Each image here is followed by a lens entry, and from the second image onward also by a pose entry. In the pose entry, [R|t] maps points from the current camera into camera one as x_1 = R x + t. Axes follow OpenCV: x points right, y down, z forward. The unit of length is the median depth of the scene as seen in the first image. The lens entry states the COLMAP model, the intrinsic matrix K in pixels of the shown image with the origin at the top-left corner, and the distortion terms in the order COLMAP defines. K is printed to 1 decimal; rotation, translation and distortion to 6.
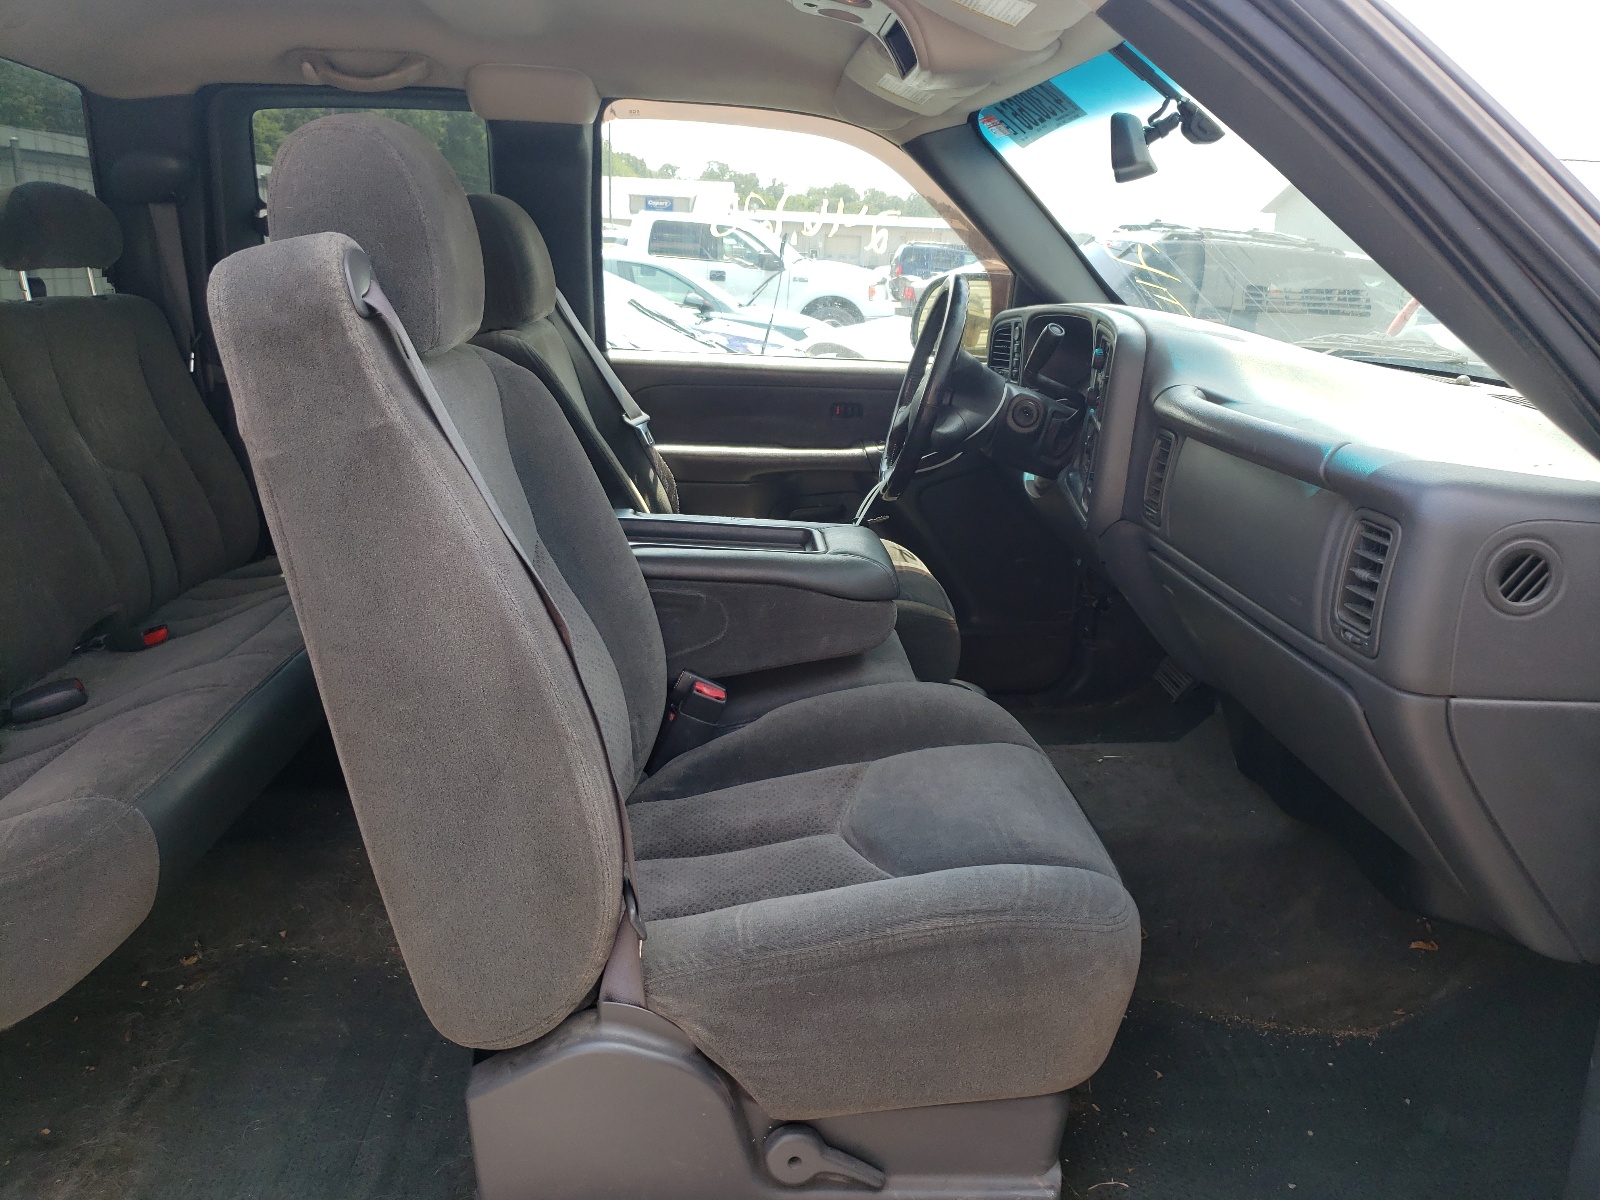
lens RADIAL K [[1203.0, 0, 798.4], [0, 1203.0, 582.3], [0, 0, 1]] dist [0.044603, -0.050092]
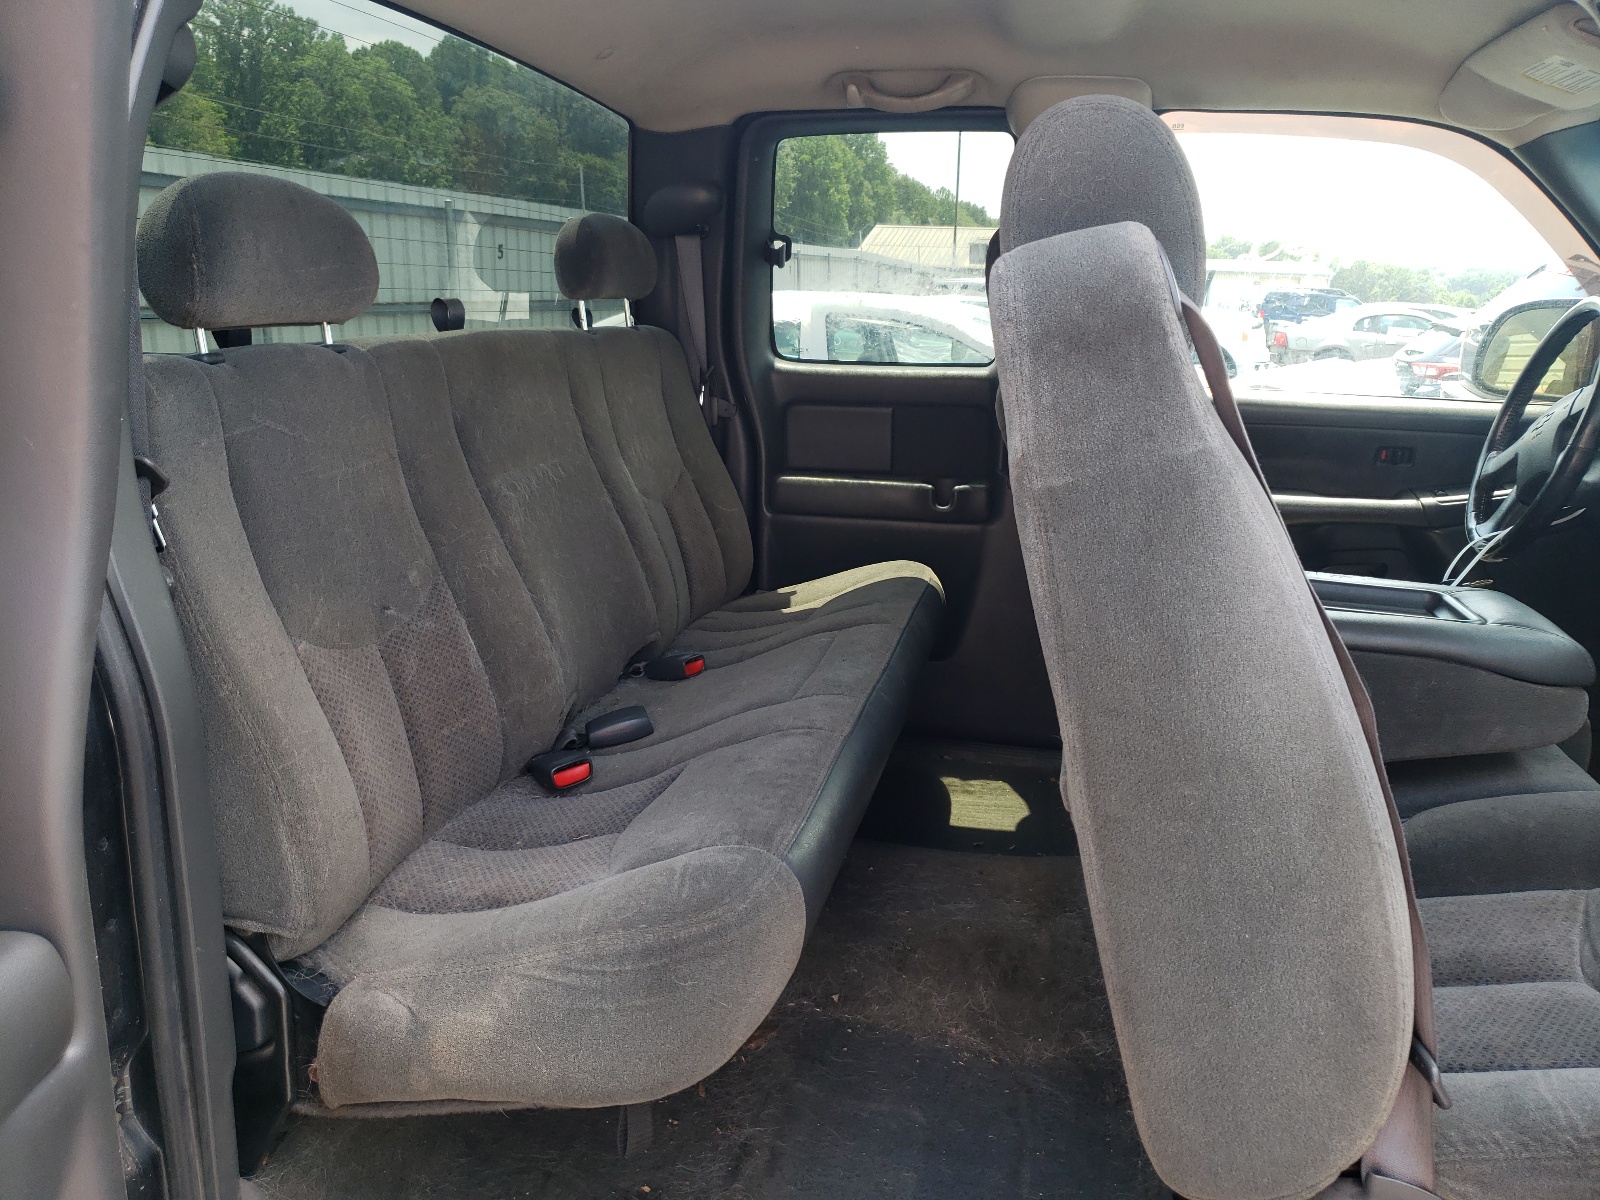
lens RADIAL K [[1221.0, 0, 800.0], [0, 1221.0, 600.0], [0, 0, 1]] dist [0.003466, -0.010223]
pose [[0.966952, 0.053259, -0.249334, -0.202728], [-0.059238, 0.998107, -0.016534, 0.001329], [0.247982, 0.030758, 0.968276, 0.064188]]
